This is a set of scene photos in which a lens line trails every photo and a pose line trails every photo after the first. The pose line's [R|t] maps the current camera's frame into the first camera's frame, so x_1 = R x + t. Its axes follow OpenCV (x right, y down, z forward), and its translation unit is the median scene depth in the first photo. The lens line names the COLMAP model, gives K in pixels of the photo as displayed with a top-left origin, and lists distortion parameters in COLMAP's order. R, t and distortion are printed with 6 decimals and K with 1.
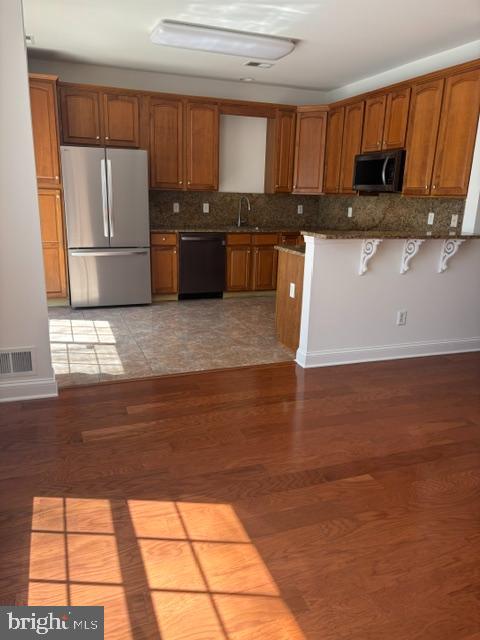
lens RADIAL K [[483.0, 0, 236.1], [0, 483.0, 319.8], [0, 0, 1]] dist [0.061890, -0.053229]
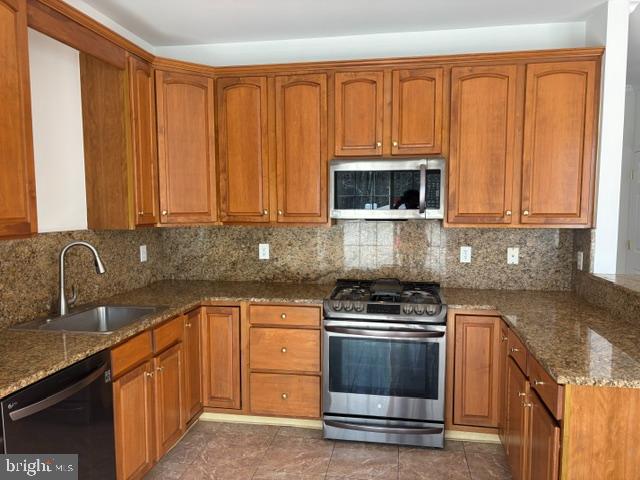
lens RADIAL K [[483.0, 0, 327.5], [0, 483.0, 242.4], [0, 0, 1]] dist [0.061890, -0.053229]
pose [[0.494454, -0.096691, 0.863809, -0.276583], [0.233395, 0.972066, -0.024789, -0.235123], [-0.837282, 0.213866, 0.503210, 0.753531]]
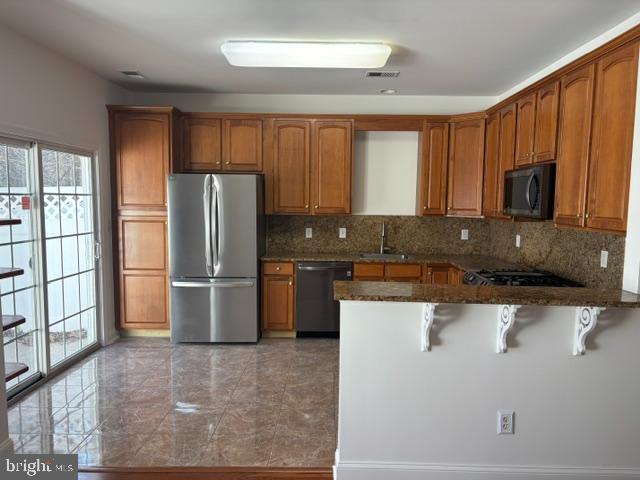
lens RADIAL K [[483.0, 0, 322.4], [0, 483.0, 245.1], [0, 0, 1]] dist [0.061890, -0.053229]
pose [[0.935010, 0.017959, -0.354167, 0.256726], [-0.077258, 0.985044, -0.154014, -0.086614], [0.346104, 0.171367, 0.922413, 0.227883]]
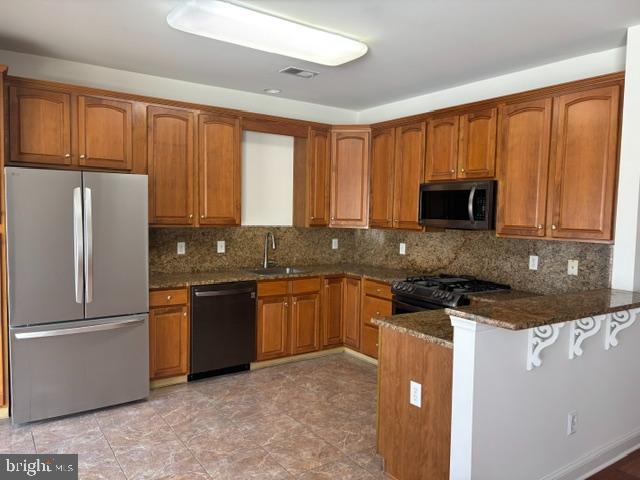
lens RADIAL K [[483.0, 0, 322.7], [0, 483.0, 240.2], [0, 0, 1]] dist [0.061890, -0.053229]
pose [[0.968175, -0.022341, 0.249276, -0.117258], [0.068341, 0.981755, -0.177443, -0.117509], [-0.240764, 0.188832, 0.952037, 0.300901]]
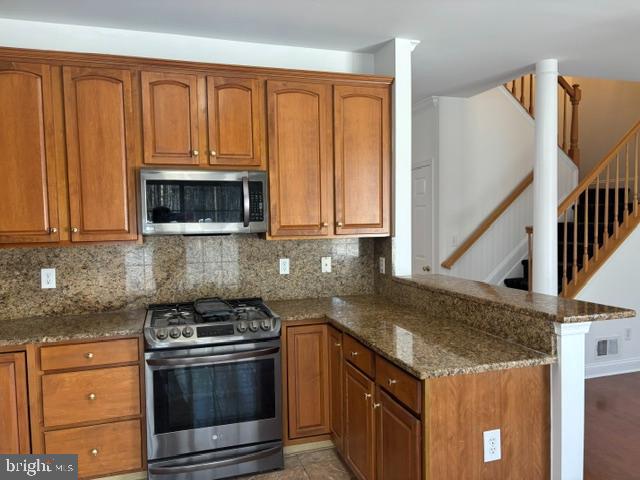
lens RADIAL K [[483.0, 0, 321.7], [0, 483.0, 242.6], [0, 0, 1]] dist [0.061890, -0.053229]
pose [[0.051800, -0.080119, 0.995438, -0.269792], [0.271651, 0.960321, 0.063157, -0.250719], [-0.961001, 0.267141, 0.071509, 0.824876]]
